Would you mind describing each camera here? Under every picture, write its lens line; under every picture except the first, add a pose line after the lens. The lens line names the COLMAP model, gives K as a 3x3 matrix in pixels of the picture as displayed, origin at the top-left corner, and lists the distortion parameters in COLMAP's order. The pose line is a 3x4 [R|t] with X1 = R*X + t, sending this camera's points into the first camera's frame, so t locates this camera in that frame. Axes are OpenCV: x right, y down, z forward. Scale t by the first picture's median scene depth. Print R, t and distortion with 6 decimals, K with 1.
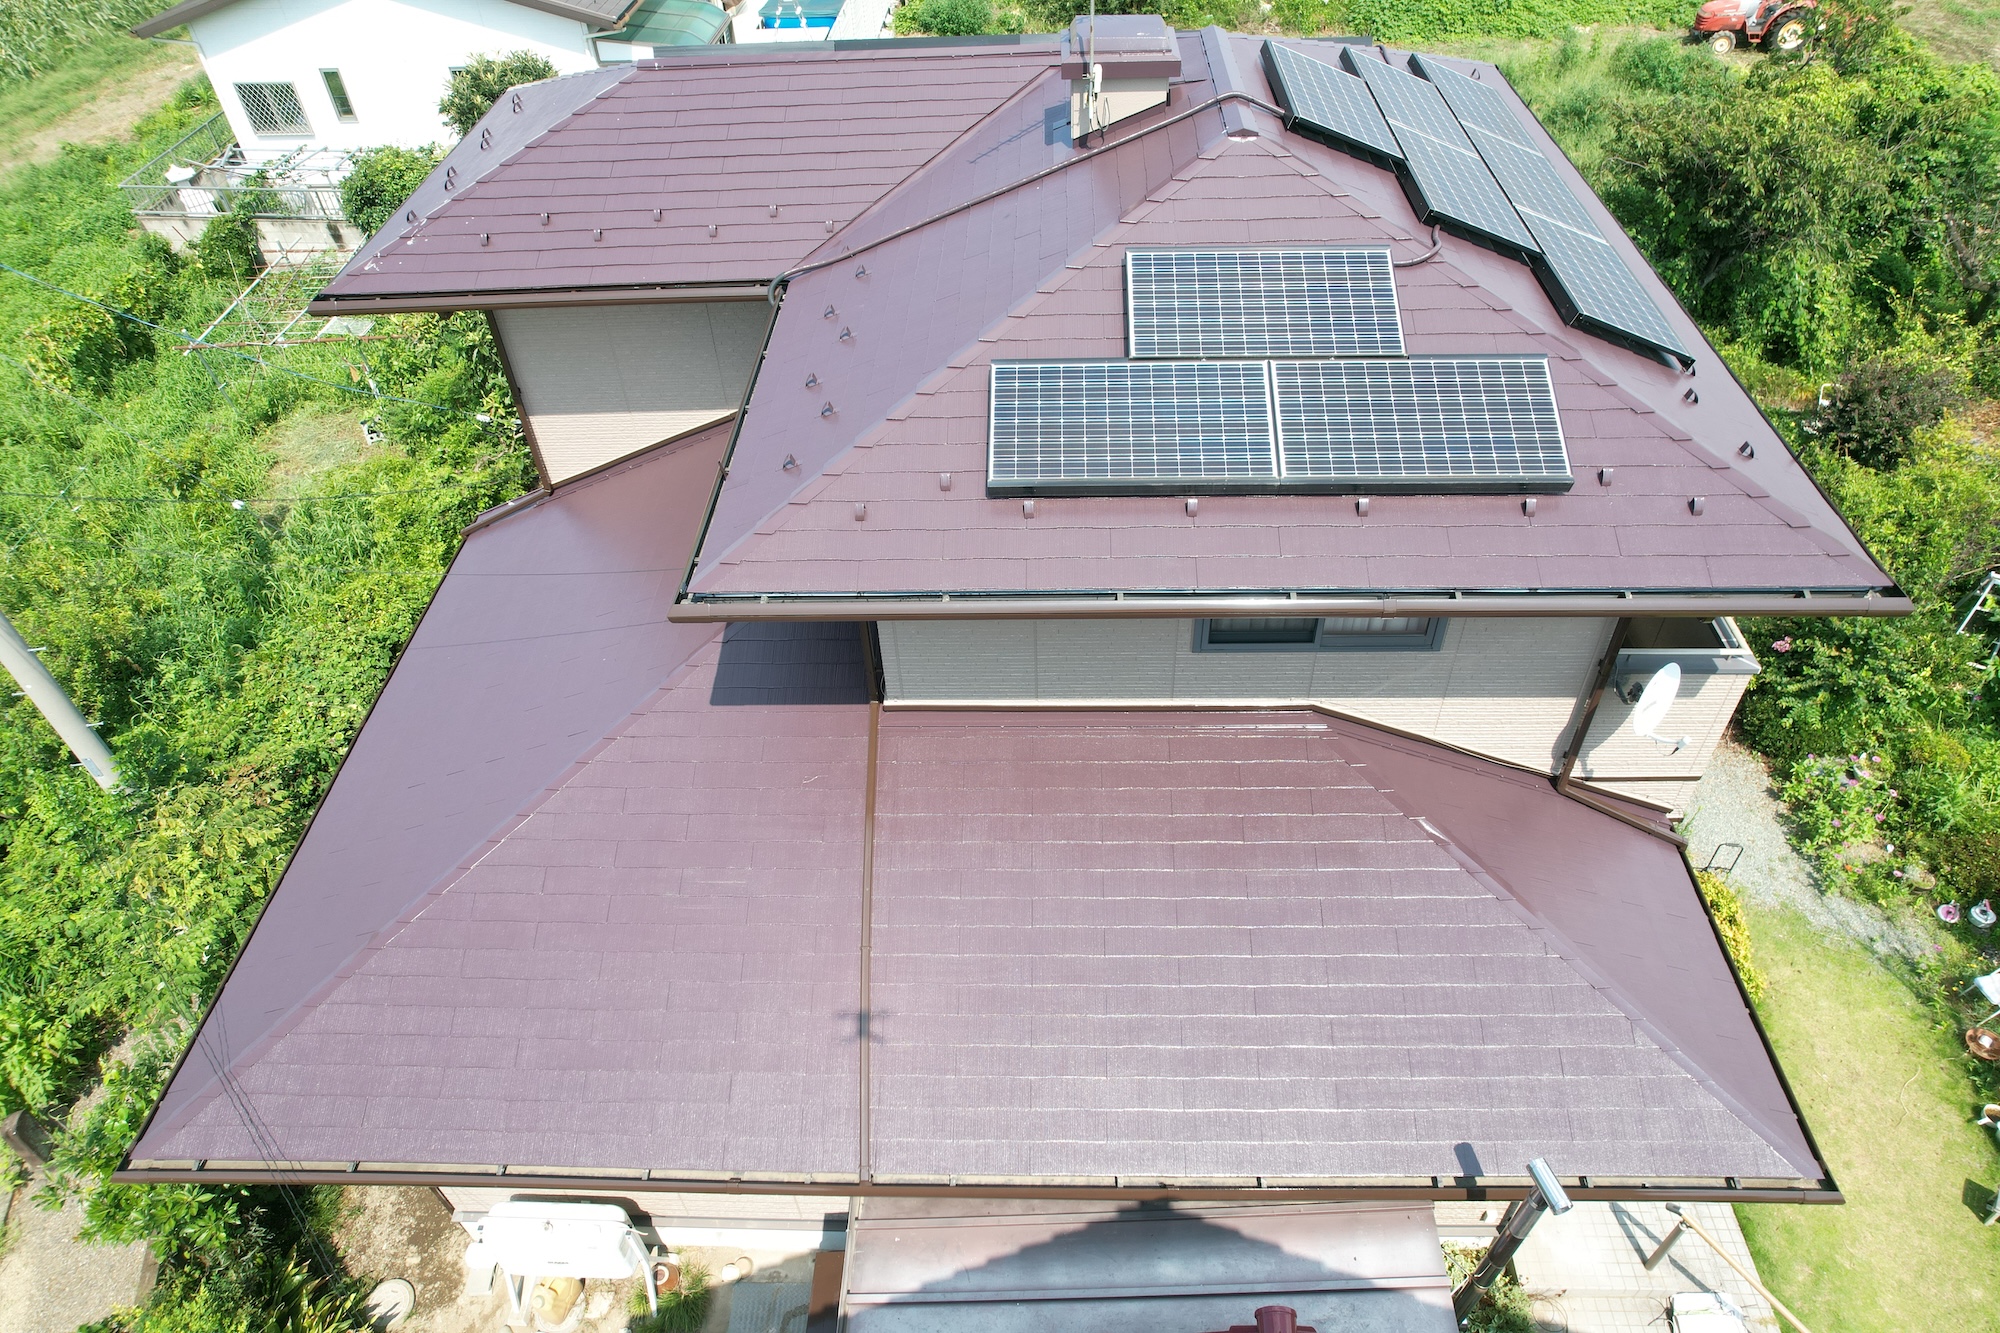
lens RADIAL K [[1259.8, 0, 1000.0], [0, 1259.8, 666.5], [0, 0, 1]] dist [-0.076726, 0.066464]
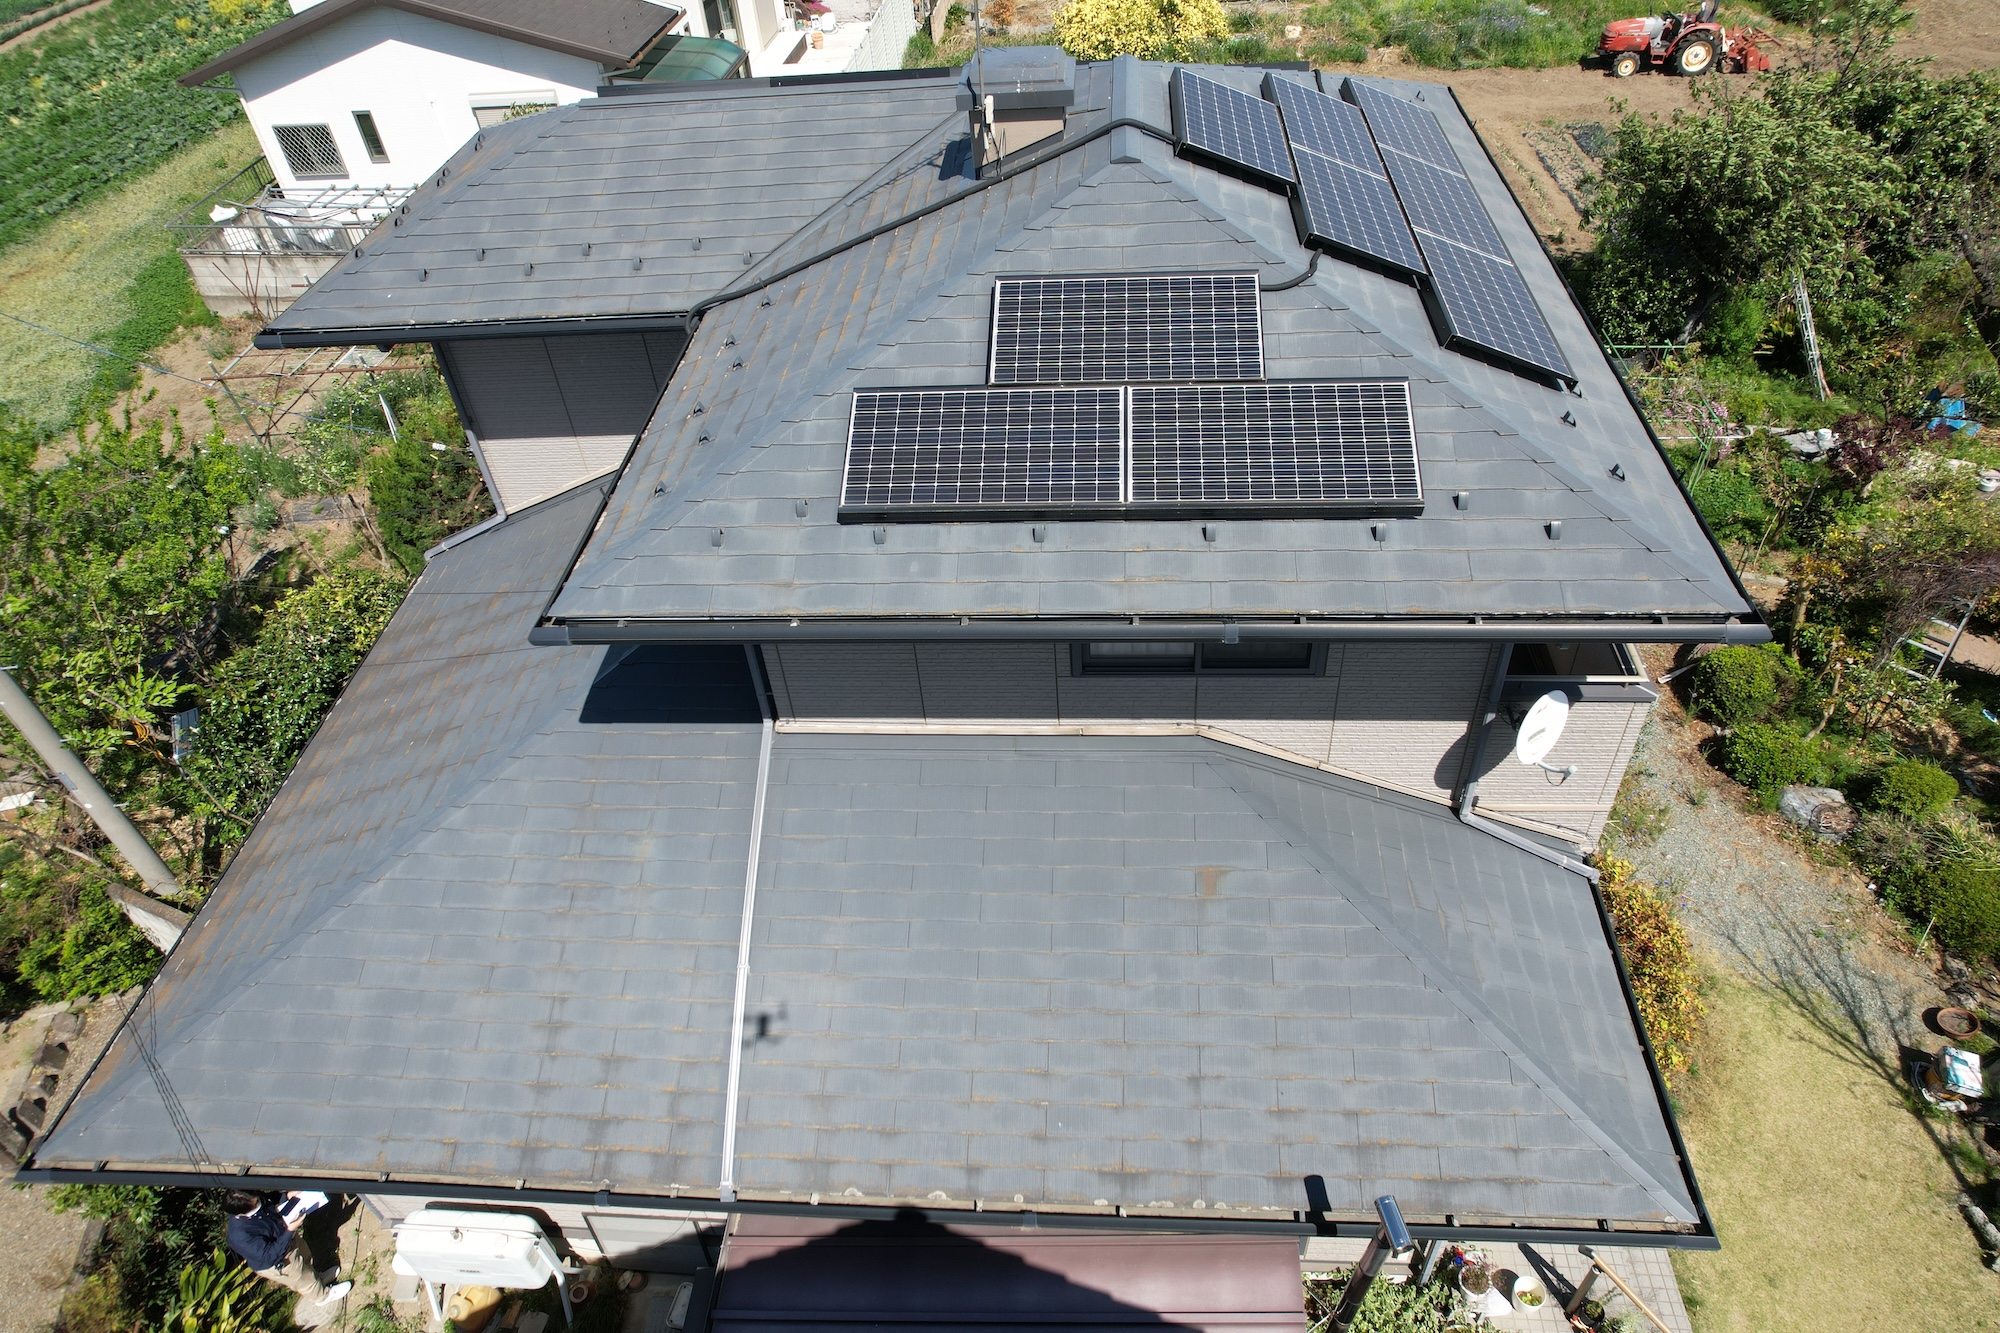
lens RADIAL K [[1259.8, 0, 1000.0], [0, 1259.8, 666.5], [0, 0, 1]] dist [-0.076726, 0.066464]
pose [[0.998603, 0.005001, -0.052600, 0.151283], [-0.005999, 0.999804, -0.018847, -0.000262], [0.052495, 0.019136, 0.998438, -0.004594]]
